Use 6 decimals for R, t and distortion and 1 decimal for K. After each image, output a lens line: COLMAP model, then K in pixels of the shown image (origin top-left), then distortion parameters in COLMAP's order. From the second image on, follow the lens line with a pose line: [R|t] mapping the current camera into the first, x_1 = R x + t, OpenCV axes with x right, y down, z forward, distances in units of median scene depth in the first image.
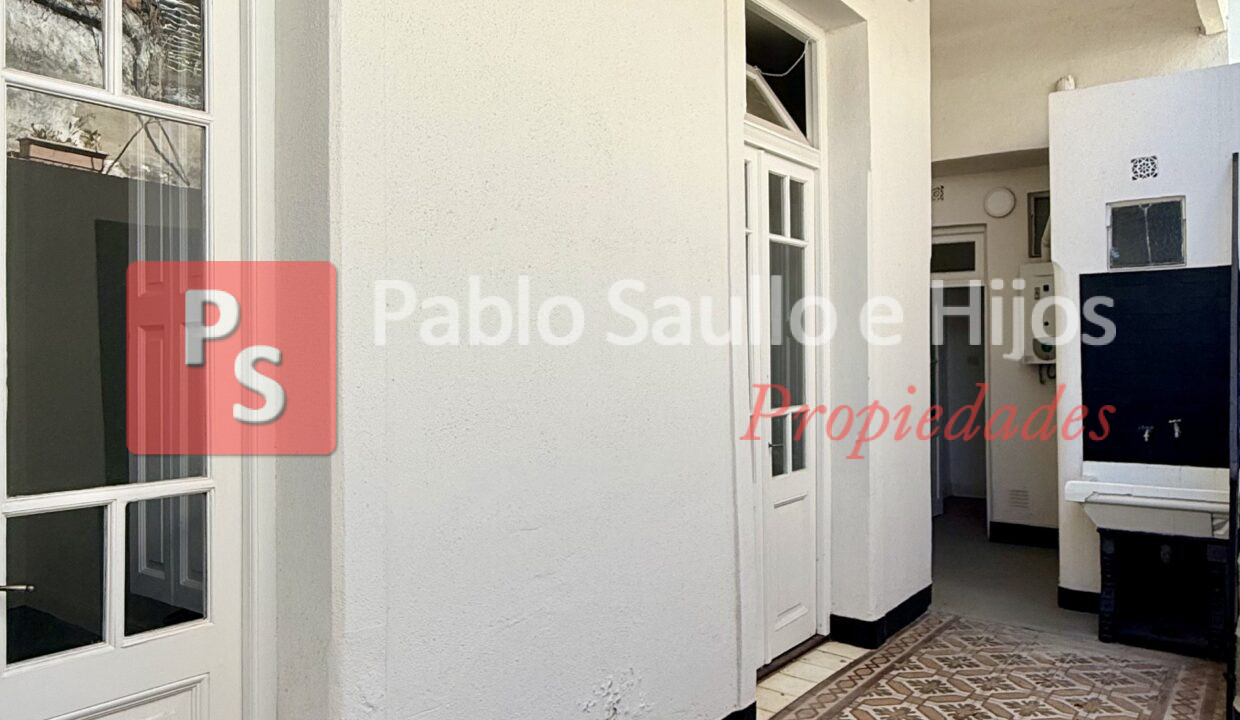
lens RADIAL K [[885.4, 0, 620.5], [0, 885.4, 354.2], [0, 0, 1]] dist [-0.001313, 0.003223]
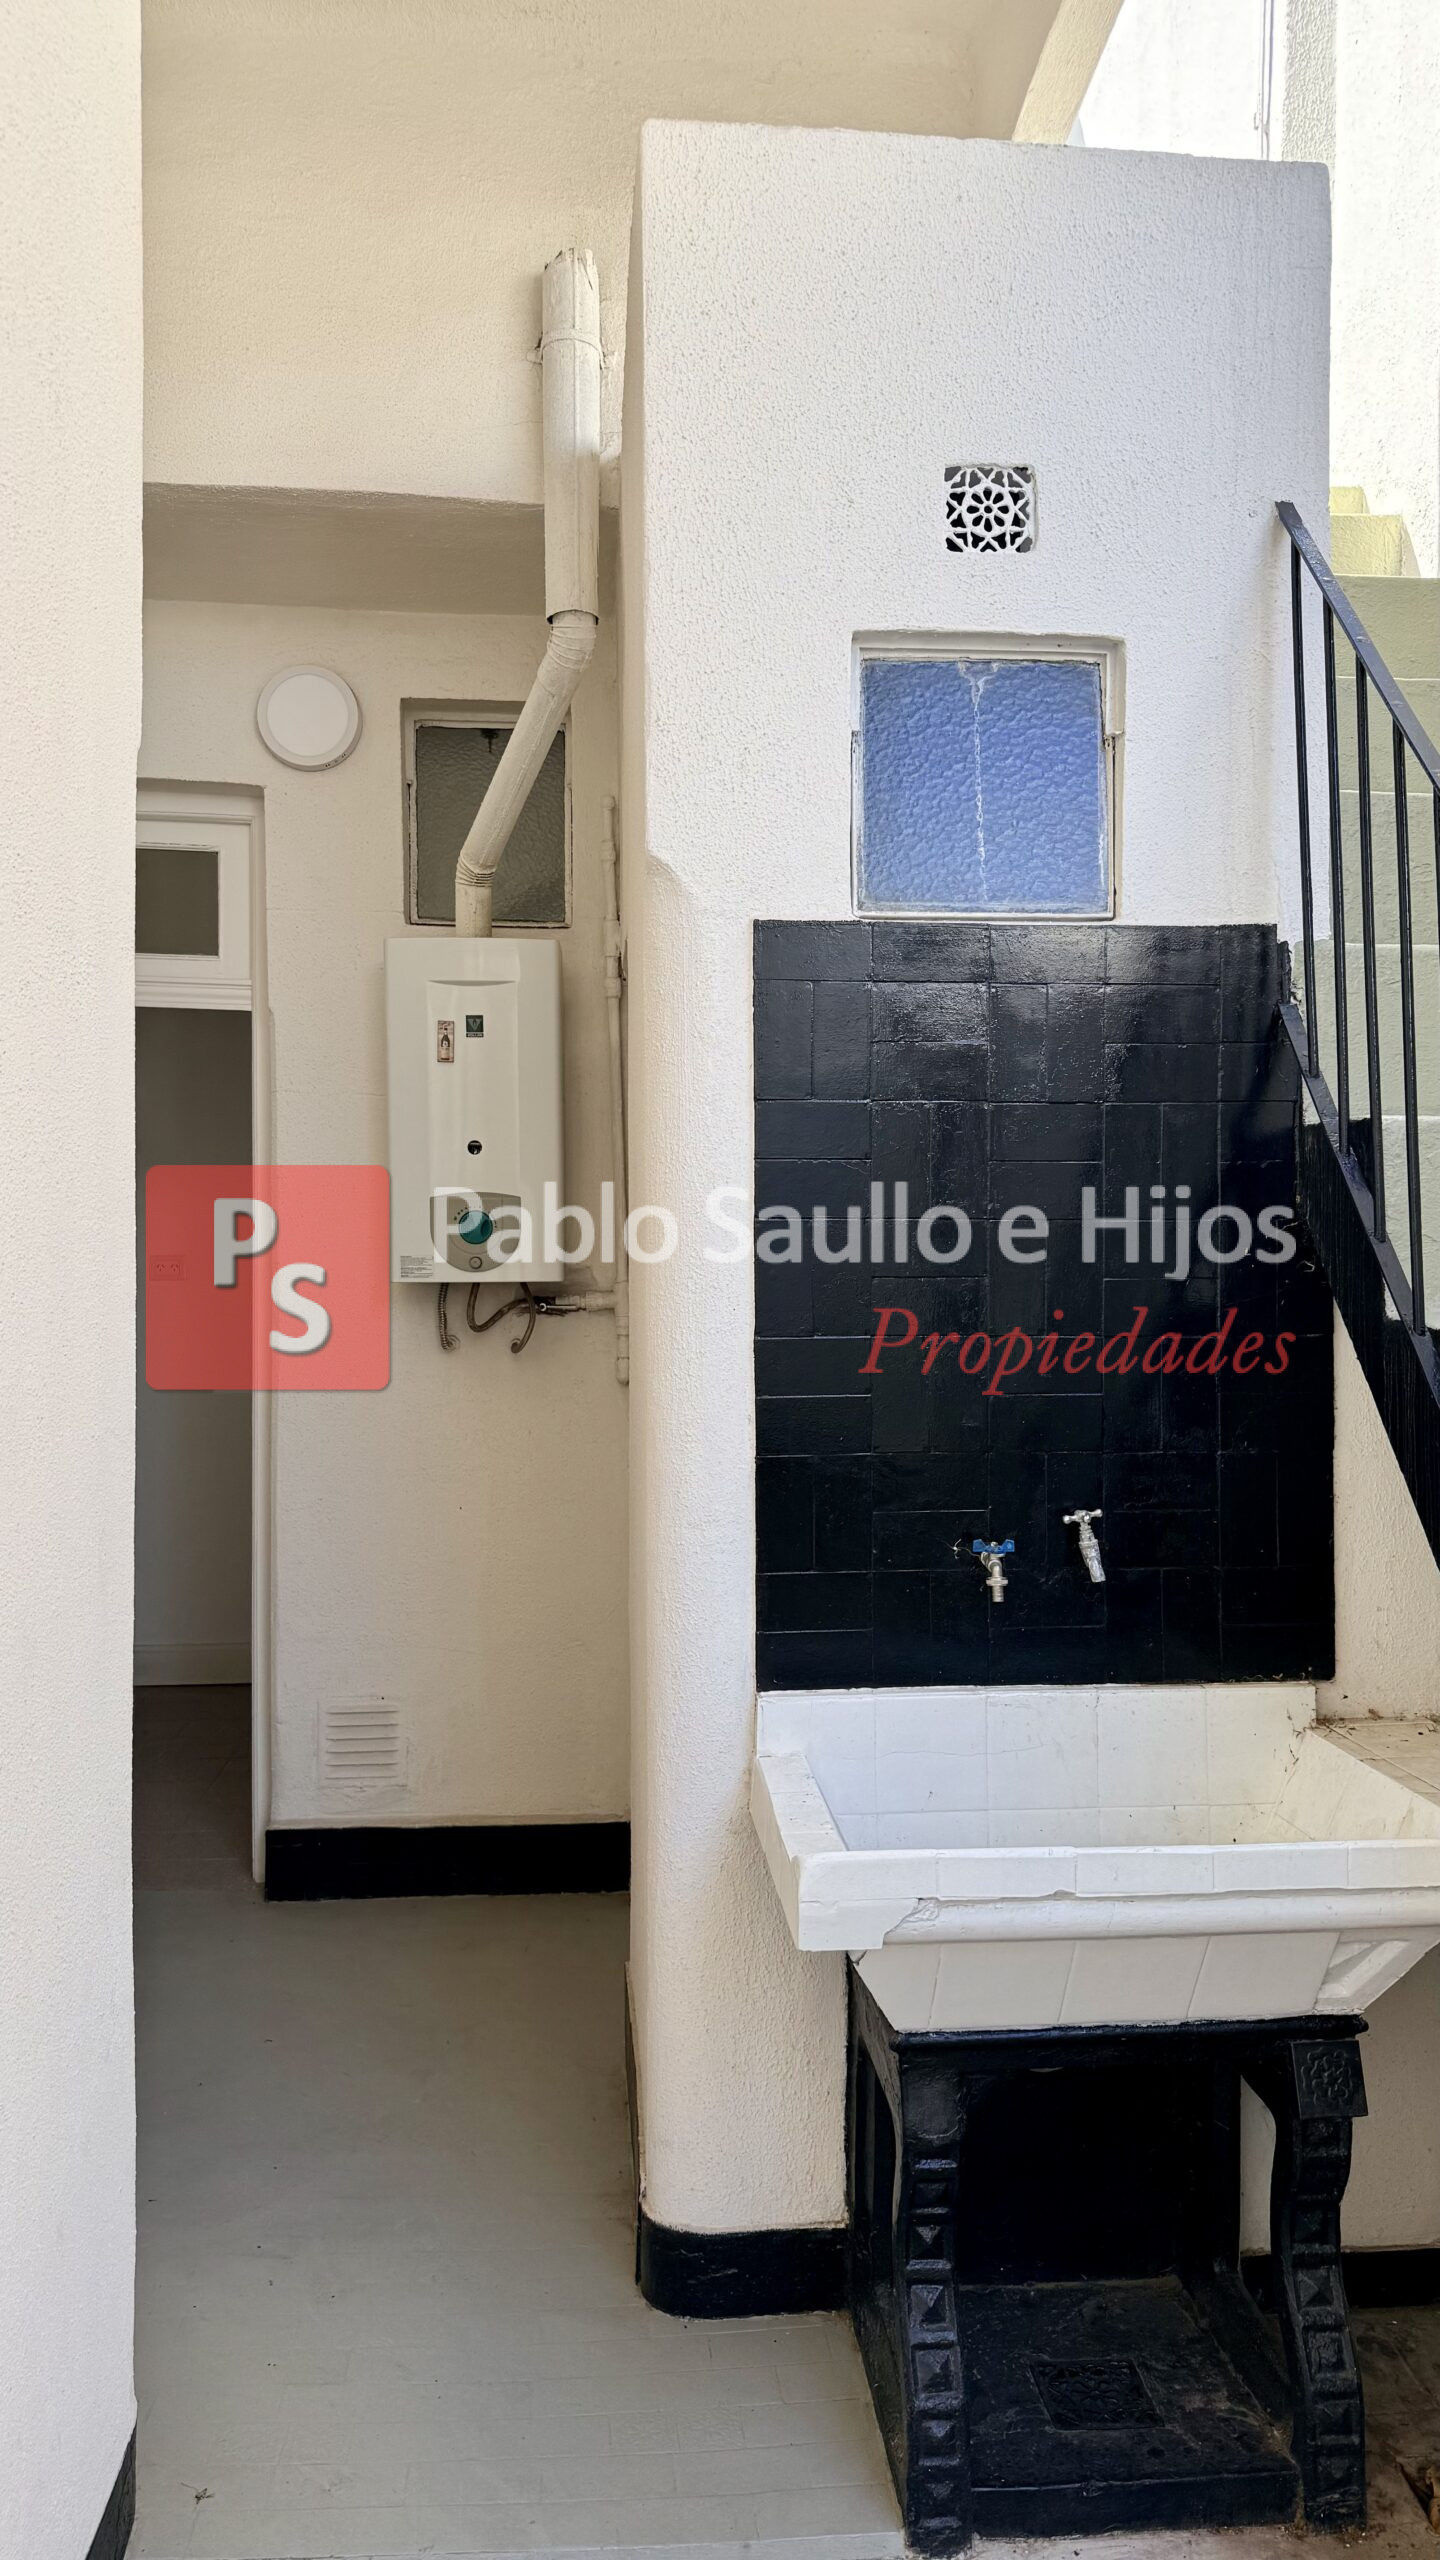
lens RADIAL K [[1779.6, 0, 722.3], [0, 1779.6, 1273.6], [0, 0, 1]] dist [0.050664, -0.066485]
pose [[0.743151, -0.000613, 0.669123, 0.211639], [-0.009669, 0.999885, 0.011655, 0.000295], [-0.669054, -0.015131, 0.743060, 0.721150]]
